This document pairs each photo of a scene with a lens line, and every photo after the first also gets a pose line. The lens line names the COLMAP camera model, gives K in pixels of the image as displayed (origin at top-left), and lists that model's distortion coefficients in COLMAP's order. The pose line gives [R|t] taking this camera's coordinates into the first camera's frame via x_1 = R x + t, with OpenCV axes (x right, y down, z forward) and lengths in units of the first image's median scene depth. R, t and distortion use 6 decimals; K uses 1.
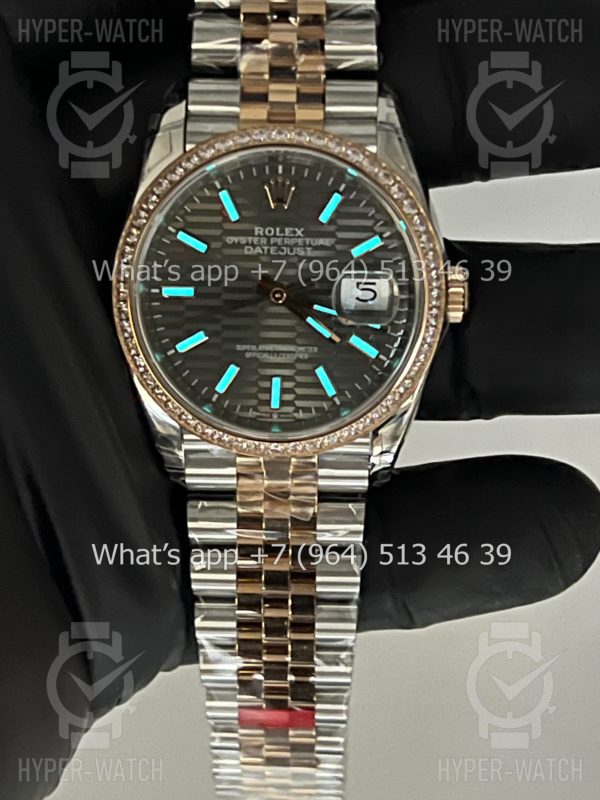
lens RADIAL K [[1892.2, 0, 264.3], [0, 1892.2, 414.2], [0, 0, 1]] dist [0.243767, 0.000000]
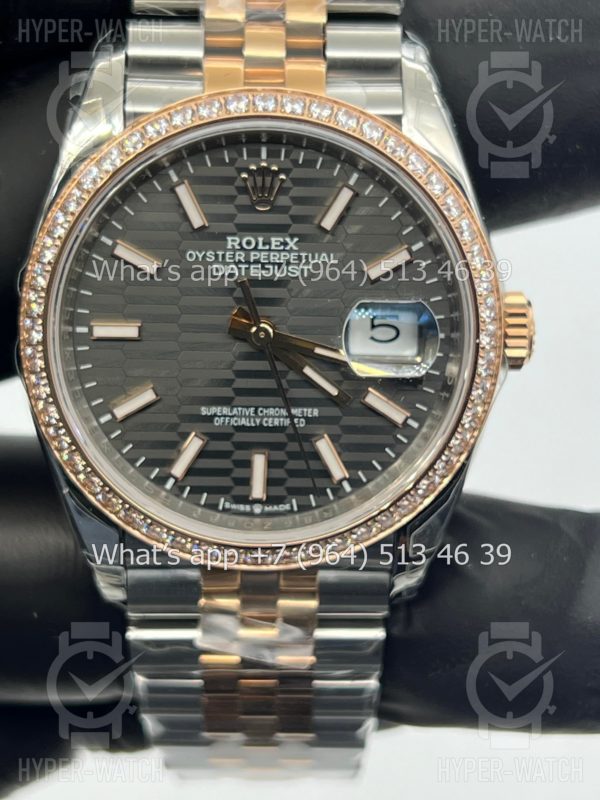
lens RADIAL K [[1892.2, 0, 299.8], [0, 1892.2, 400.3], [0, 0, 1]] dist [0.243767, 0.000000]
pose [[0.998534, -0.007327, 0.053637, -0.016018], [0.008948, 0.999509, -0.030041, -0.018034], [-0.053391, 0.030477, 0.998108, 0.310105]]
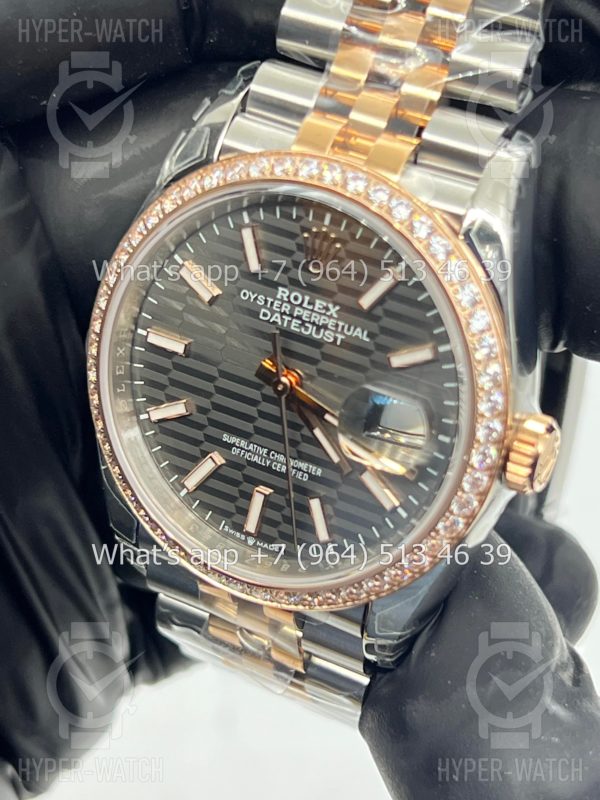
lens RADIAL K [[1892.2, 0, 318.7], [0, 1892.2, 407.4], [0, 0, 1]] dist [0.243767, 0.000000]
pose [[0.901551, 0.291420, -0.319812, 0.250264], [-0.264014, 0.956123, 0.126984, -0.149401], [0.342786, -0.030048, 0.938933, 0.329487]]
